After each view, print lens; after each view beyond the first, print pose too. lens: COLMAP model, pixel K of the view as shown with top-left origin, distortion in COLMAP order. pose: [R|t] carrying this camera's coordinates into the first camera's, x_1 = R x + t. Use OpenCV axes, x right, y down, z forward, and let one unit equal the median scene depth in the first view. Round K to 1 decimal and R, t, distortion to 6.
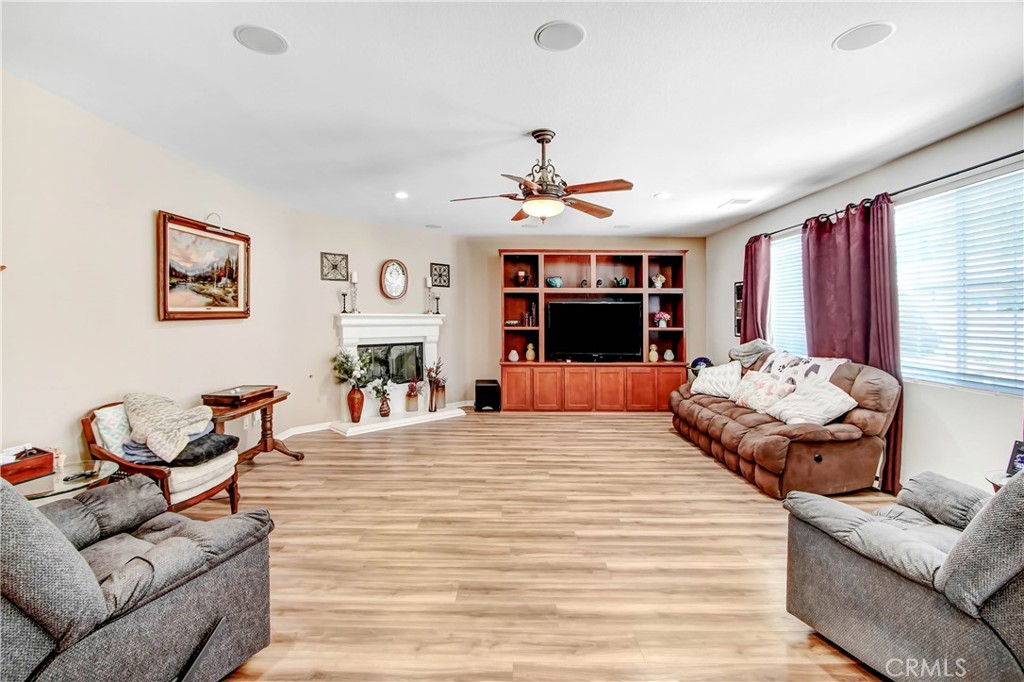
lens RADIAL K [[453.5, 0, 511.3], [0, 453.5, 318.9], [0, 0, 1]] dist [-0.015783, 0.000219]
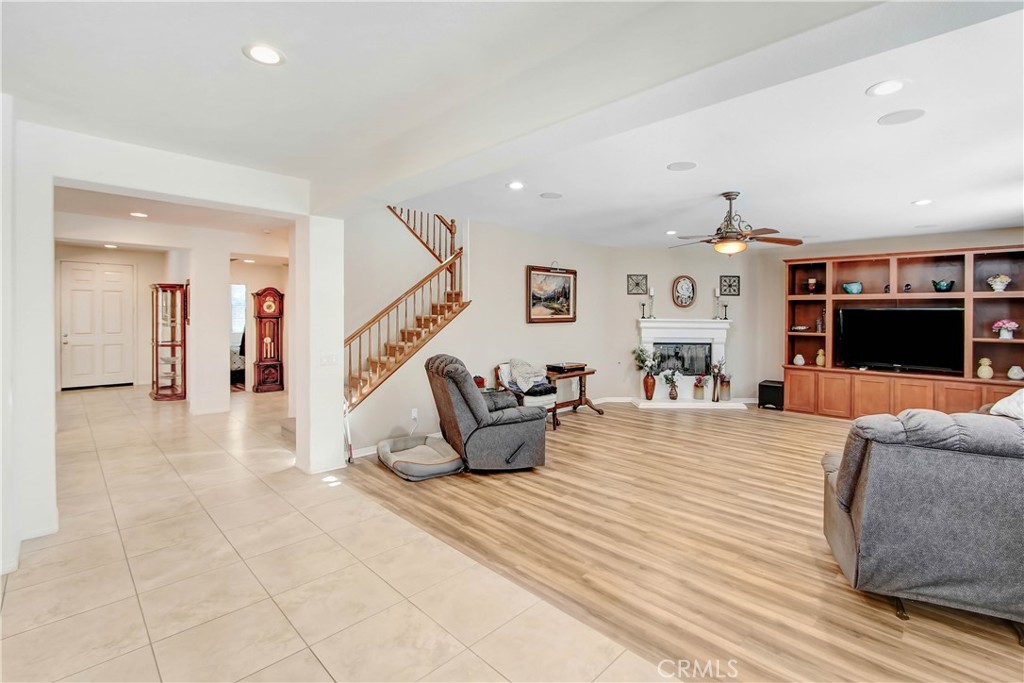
lens RADIAL K [[453.5, 0, 511.3], [0, 453.5, 319.4], [0, 0, 1]] dist [-0.015783, 0.000219]
pose [[0.715168, 0.010680, -0.698871, 0.298604], [-0.011033, 0.999931, 0.003989, -0.010879], [0.698866, 0.004858, 0.715236, -0.246573]]
